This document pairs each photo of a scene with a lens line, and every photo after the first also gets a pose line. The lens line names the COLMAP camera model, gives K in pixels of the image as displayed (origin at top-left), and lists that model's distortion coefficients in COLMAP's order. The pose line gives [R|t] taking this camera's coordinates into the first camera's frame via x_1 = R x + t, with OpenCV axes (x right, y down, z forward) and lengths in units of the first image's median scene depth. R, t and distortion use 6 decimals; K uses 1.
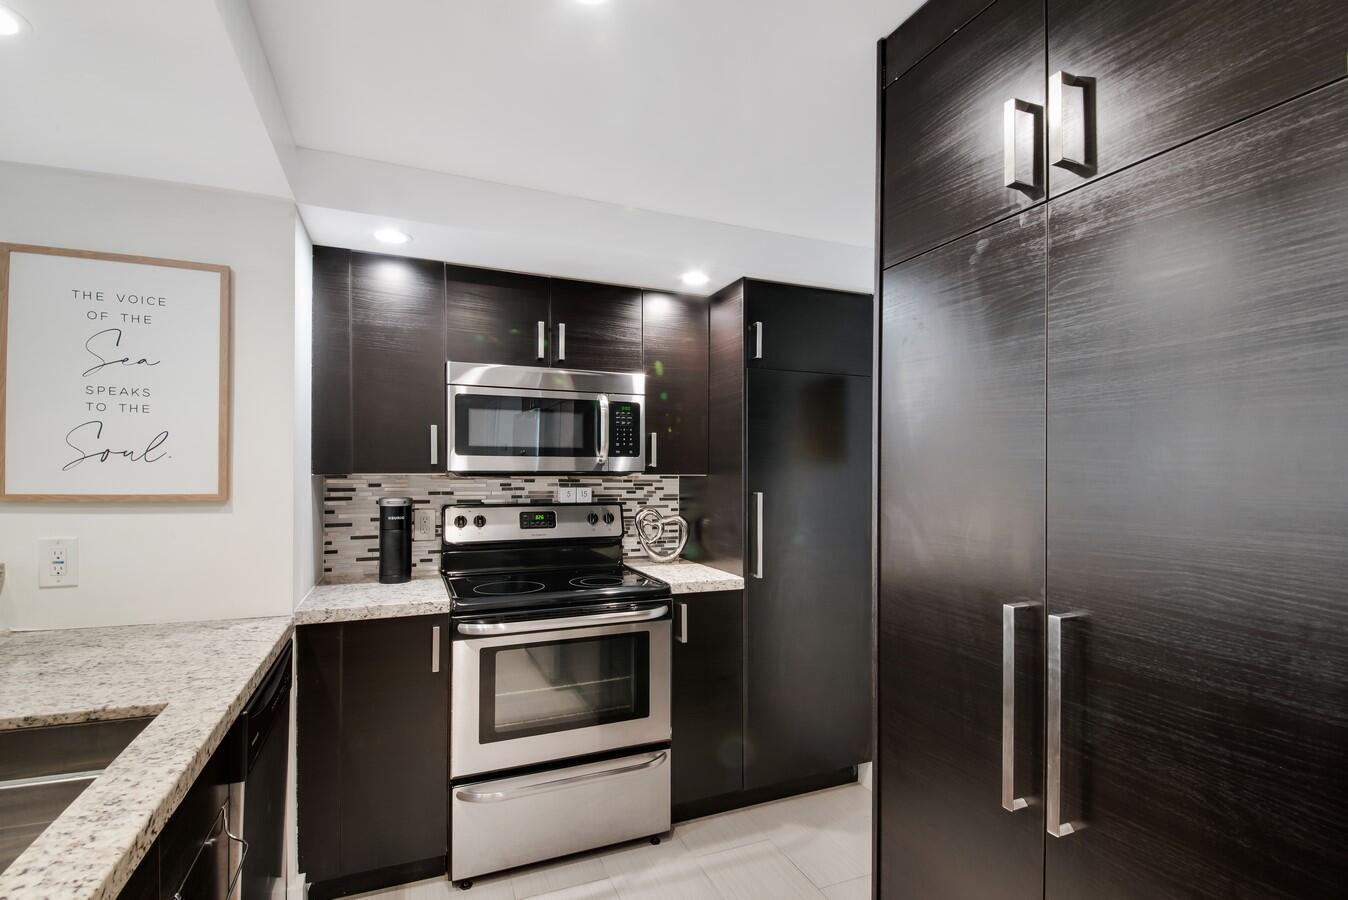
lens RADIAL K [[633.0, 0, 679.7], [0, 633.0, 471.7], [0, 0, 1]] dist [-0.006400, -0.003111]
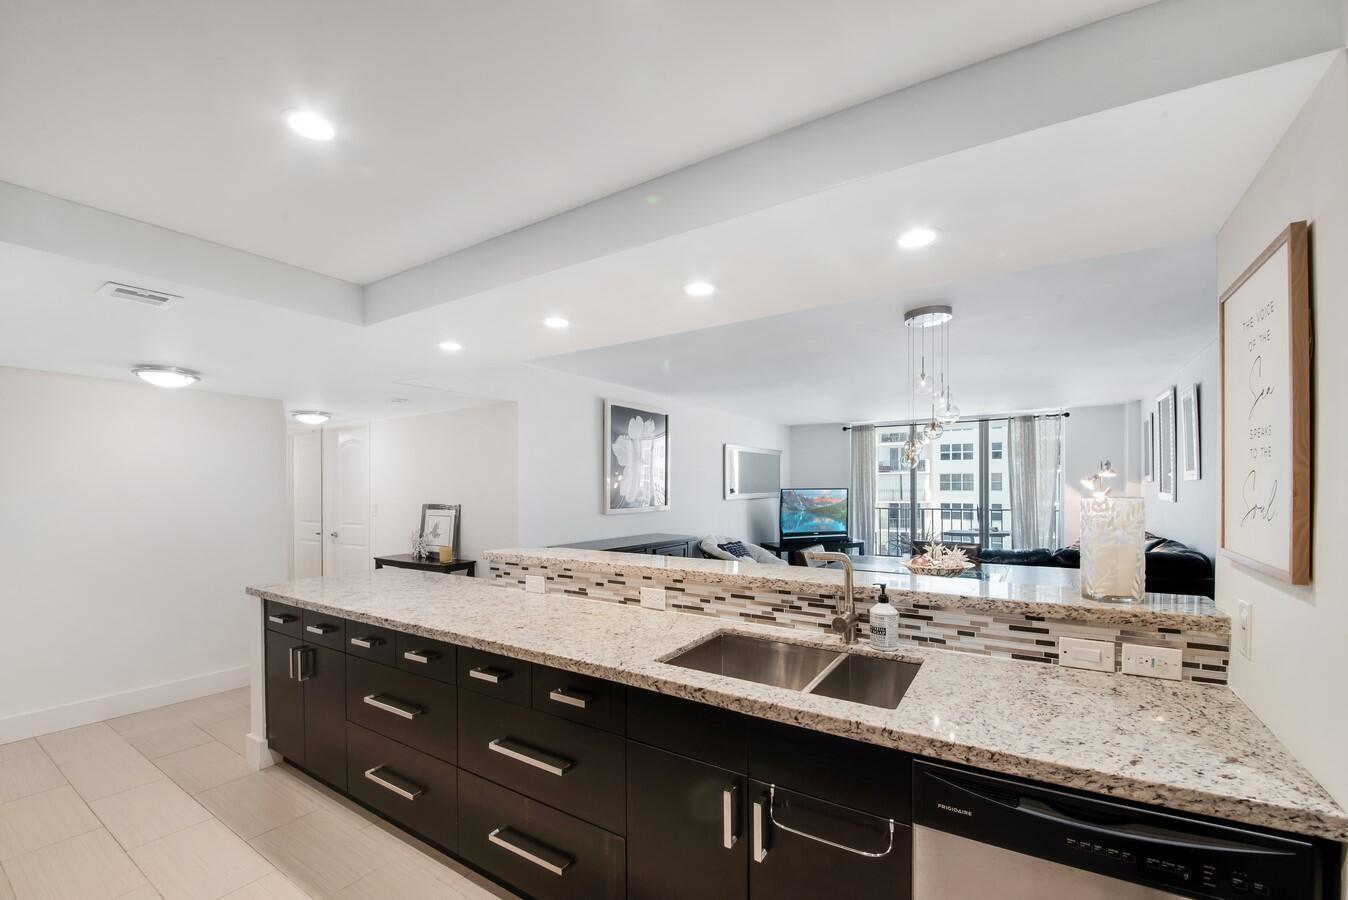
lens RADIAL K [[562.0, 0, 665.6], [0, 562.0, 481.5], [0, 0, 1]] dist [0.006016, -0.008504]
pose [[-0.832165, -0.006314, -0.554493, 0.103195], [-0.000963, 0.999950, -0.009941, -0.041400], [0.554528, -0.007738, -0.832129, 0.842784]]
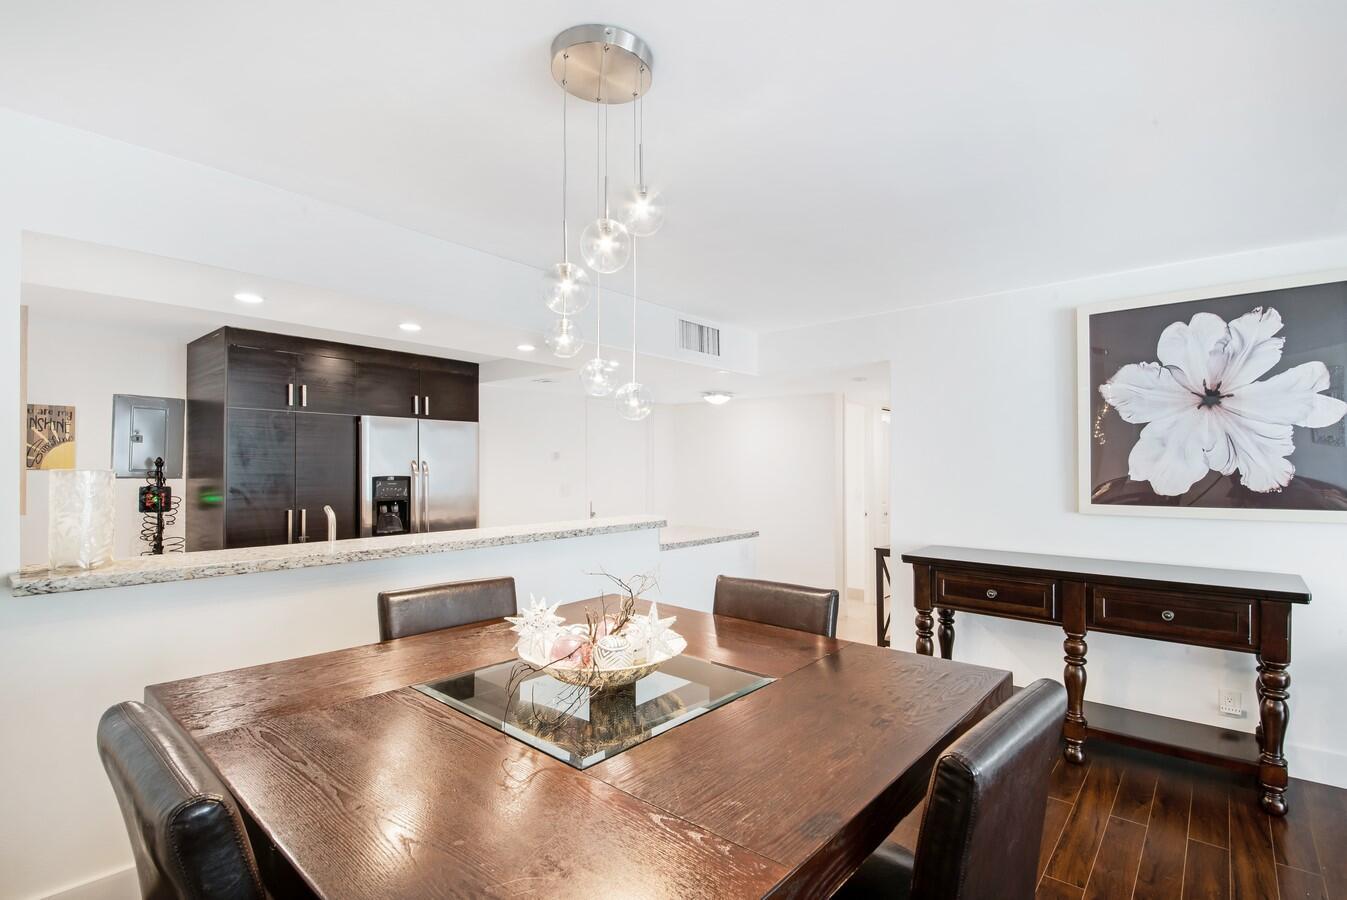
lens RADIAL K [[632.6, 0, 672.3], [0, 632.6, 461.2], [0, 0, 1]] dist [-0.006400, -0.003111]
pose [[-0.445635, 0.007415, 0.895184, -1.872012], [-0.003933, 0.999940, -0.010241, -0.029355], [-0.895206, -0.008085, -0.445579, 0.277933]]
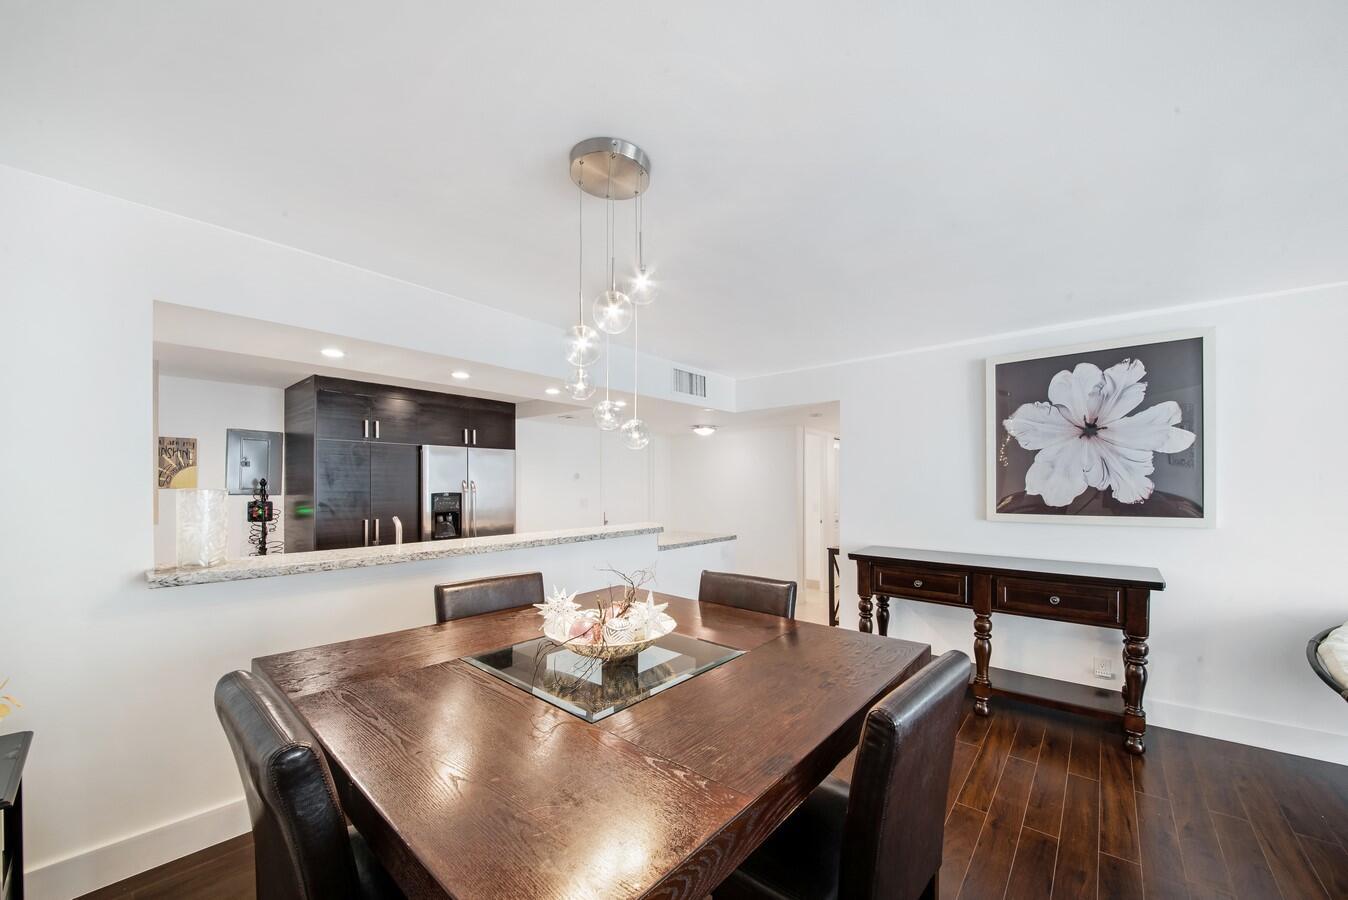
lens RADIAL K [[499.6, 0, 672.2], [0, 499.6, 482.6], [0, 0, 1]] dist [-0.011681, -0.003043]
pose [[-0.450896, 0.003881, 0.892568, -1.876876], [-0.001537, 0.999986, -0.005124, -0.030756], [-0.892575, -0.003682, -0.450883, 0.275627]]
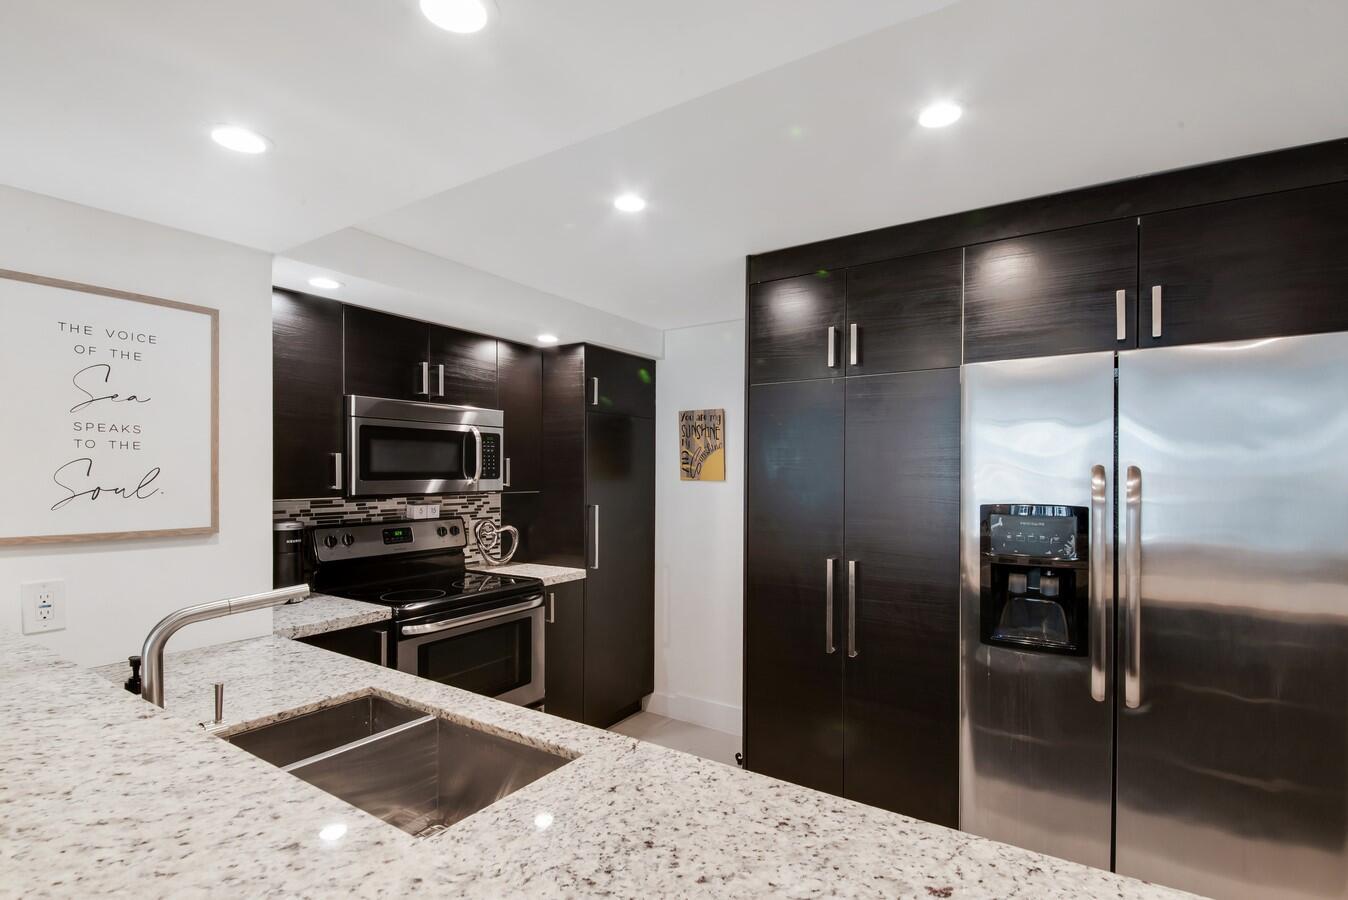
lens RADIAL K [[637.7, 0, 686.3], [0, 637.7, 479.7], [0, 0, 1]] dist [-0.013882, -0.002385]
pose [[0.825076, -0.009075, 0.564948, -0.504229], [0.001062, 0.999894, 0.014511, -0.043075], [-0.565020, -0.011373, 0.824999, -0.234984]]
